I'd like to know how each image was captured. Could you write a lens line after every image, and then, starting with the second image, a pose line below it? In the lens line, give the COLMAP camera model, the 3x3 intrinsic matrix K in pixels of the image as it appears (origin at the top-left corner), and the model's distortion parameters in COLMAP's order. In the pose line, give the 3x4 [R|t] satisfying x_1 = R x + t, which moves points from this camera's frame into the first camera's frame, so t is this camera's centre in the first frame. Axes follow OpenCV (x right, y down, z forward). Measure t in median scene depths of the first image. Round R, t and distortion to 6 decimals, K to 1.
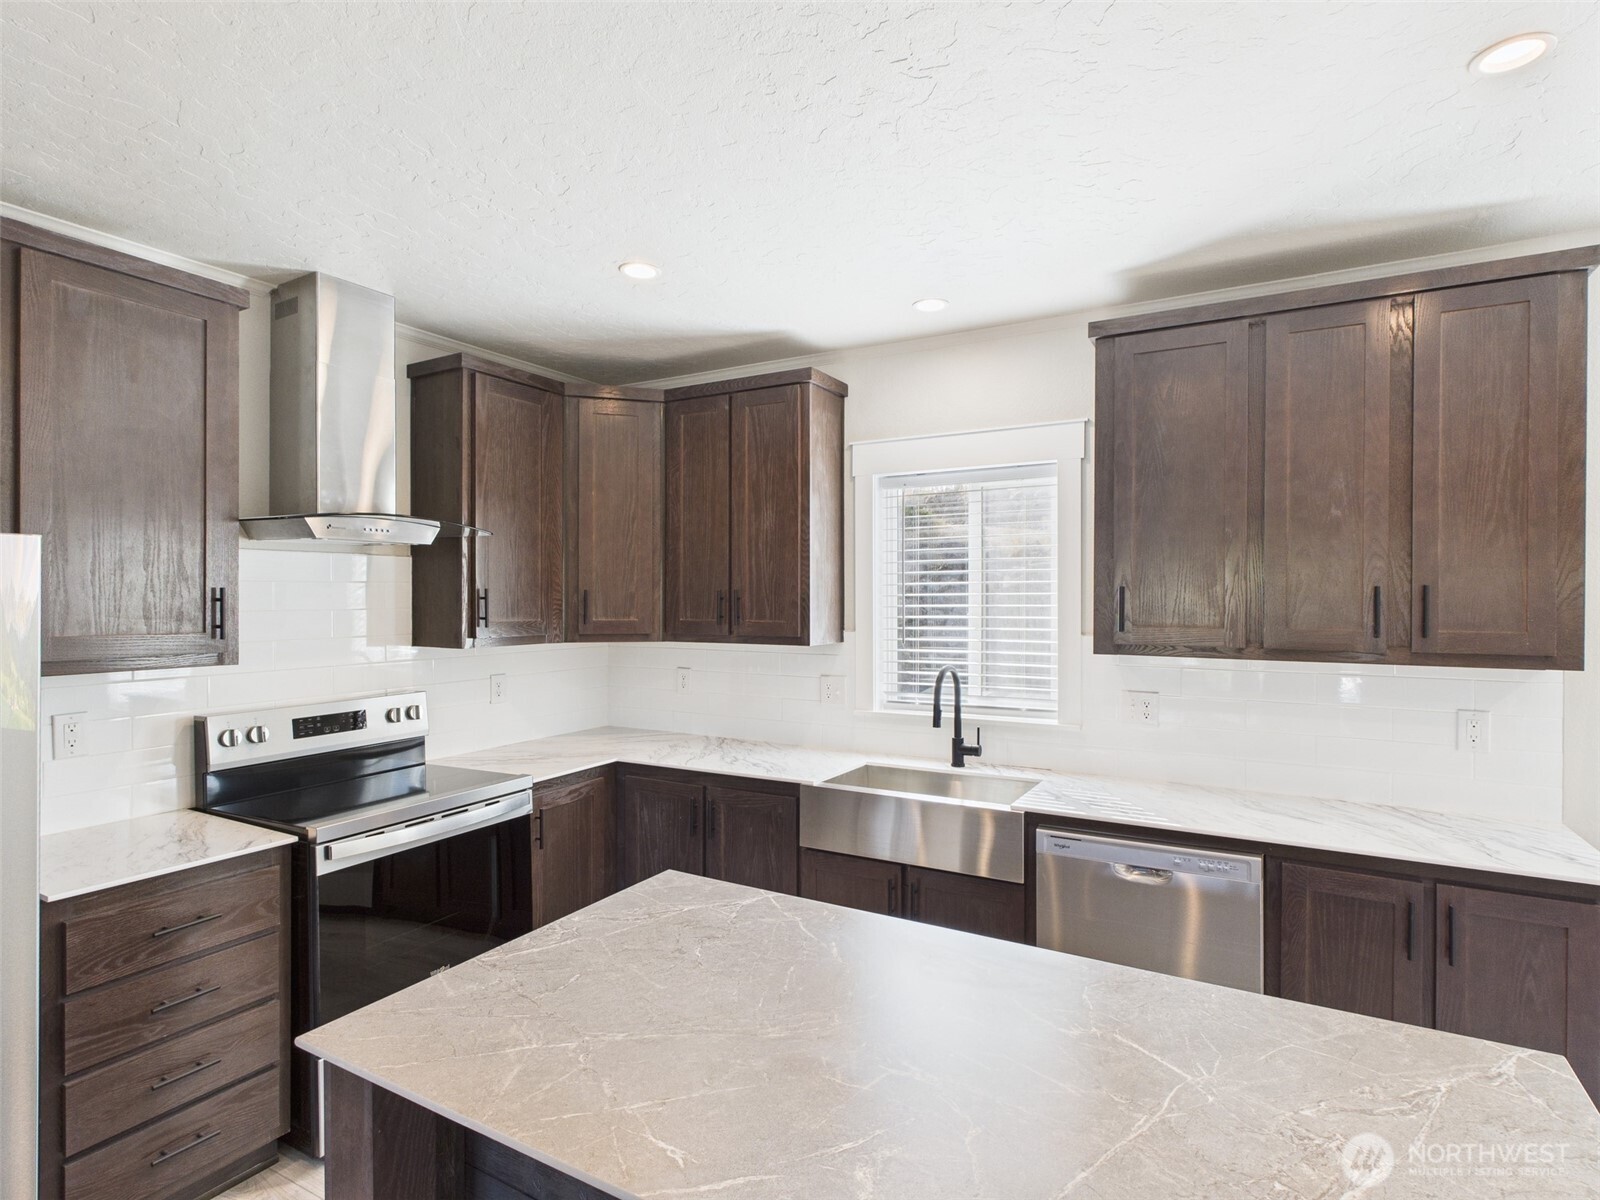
lens RADIAL K [[838.7, 0, 801.3], [0, 838.7, 603.7], [0, 0, 1]] dist [0.001997, -0.001249]
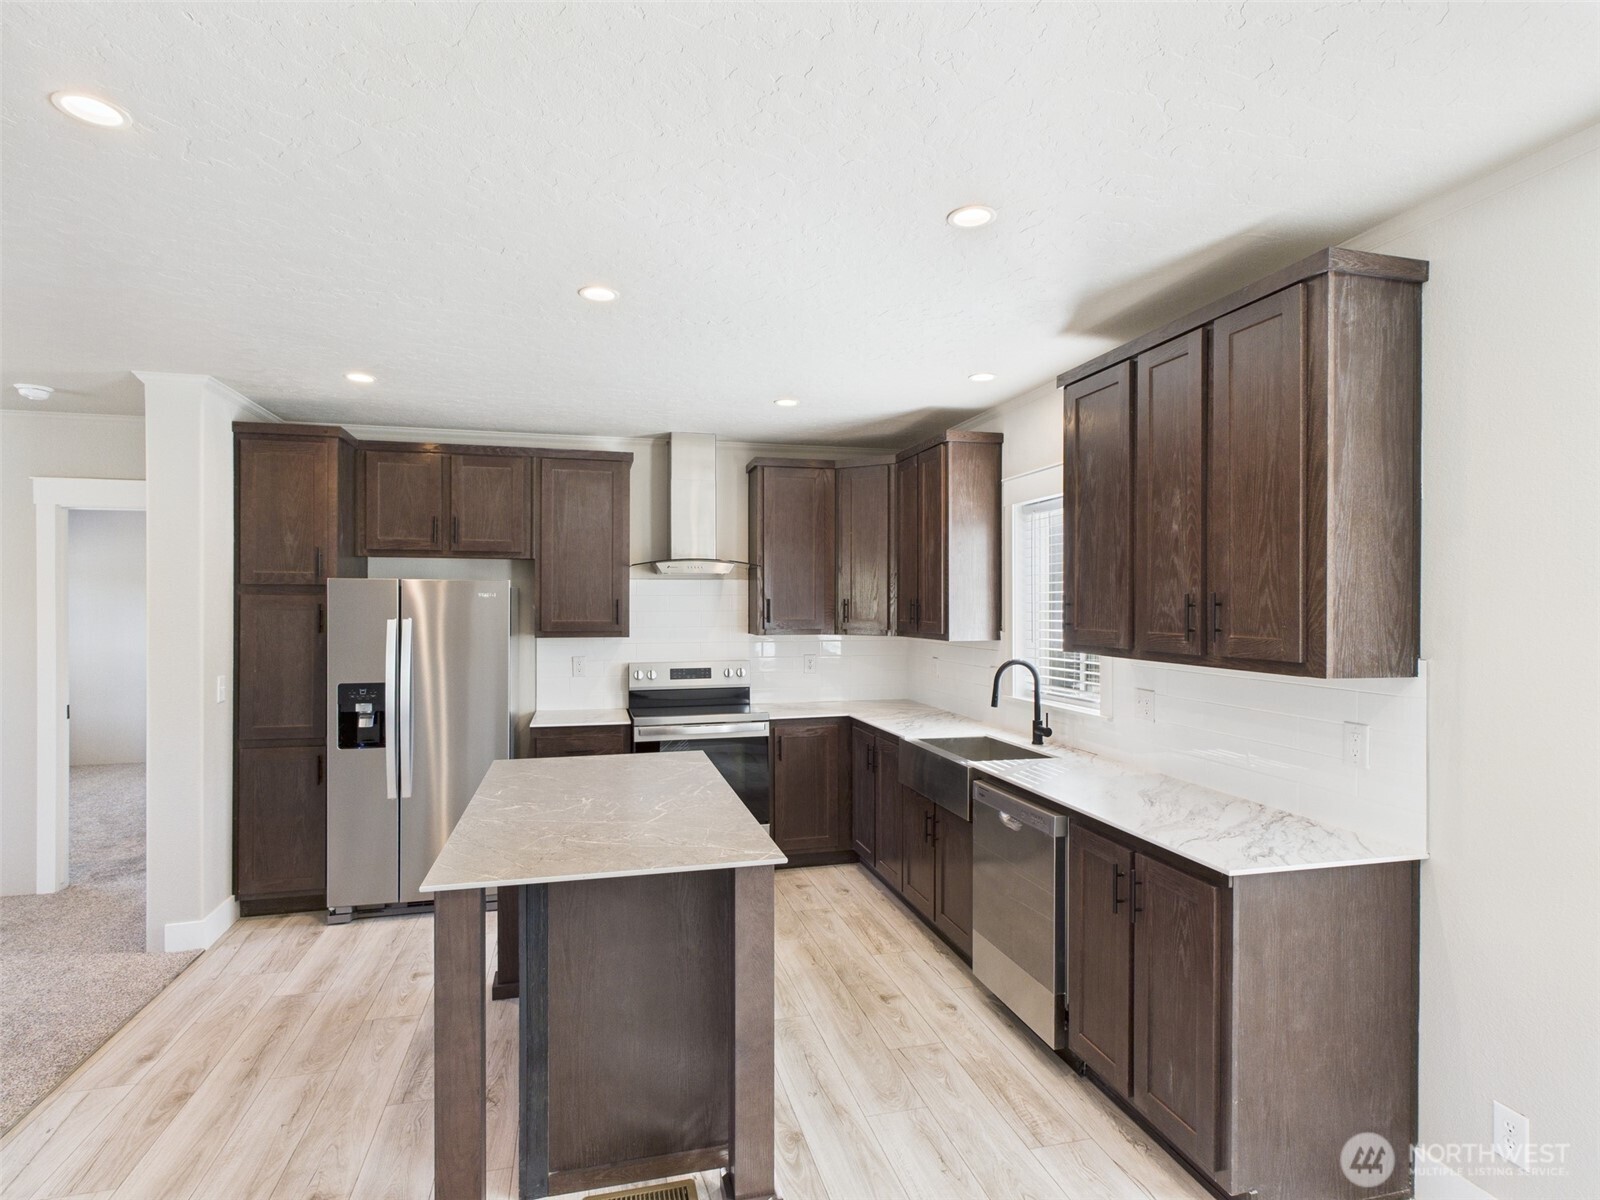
lens RADIAL K [[838.7, 0, 800.6], [0, 838.7, 598.0], [0, 0, 1]] dist [0.001997, -0.001249]
pose [[0.698411, -0.005251, -0.715677, 0.884278], [-0.005048, 0.999912, -0.012263, 0.000712], [0.715679, 0.012177, 0.698323, -0.097404]]
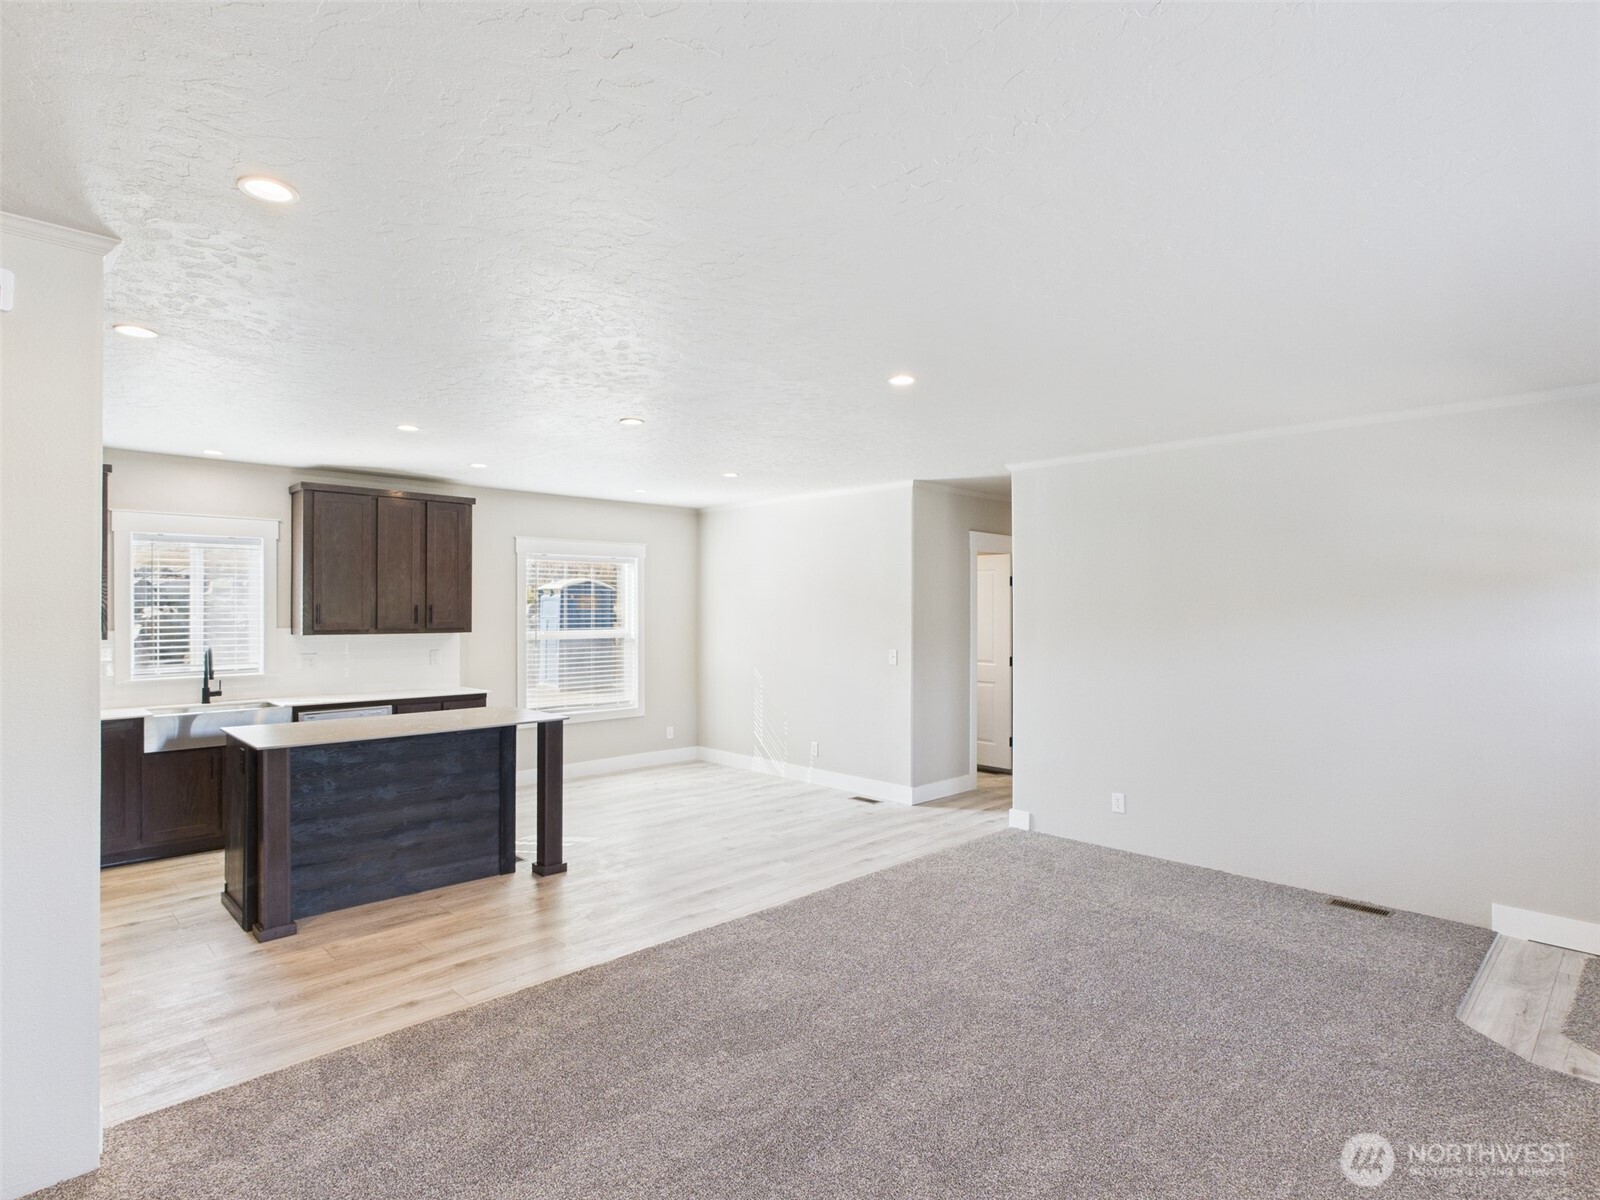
lens RADIAL K [[838.7, 0, 803.7], [0, 838.7, 604.1], [0, 0, 1]] dist [0.001997, -0.001249]
pose [[0.267678, 0.005500, 0.963493, -1.302273], [0.006550, 0.999950, -0.007528, 0.004495], [-0.963486, 0.008326, 0.267628, -0.768311]]
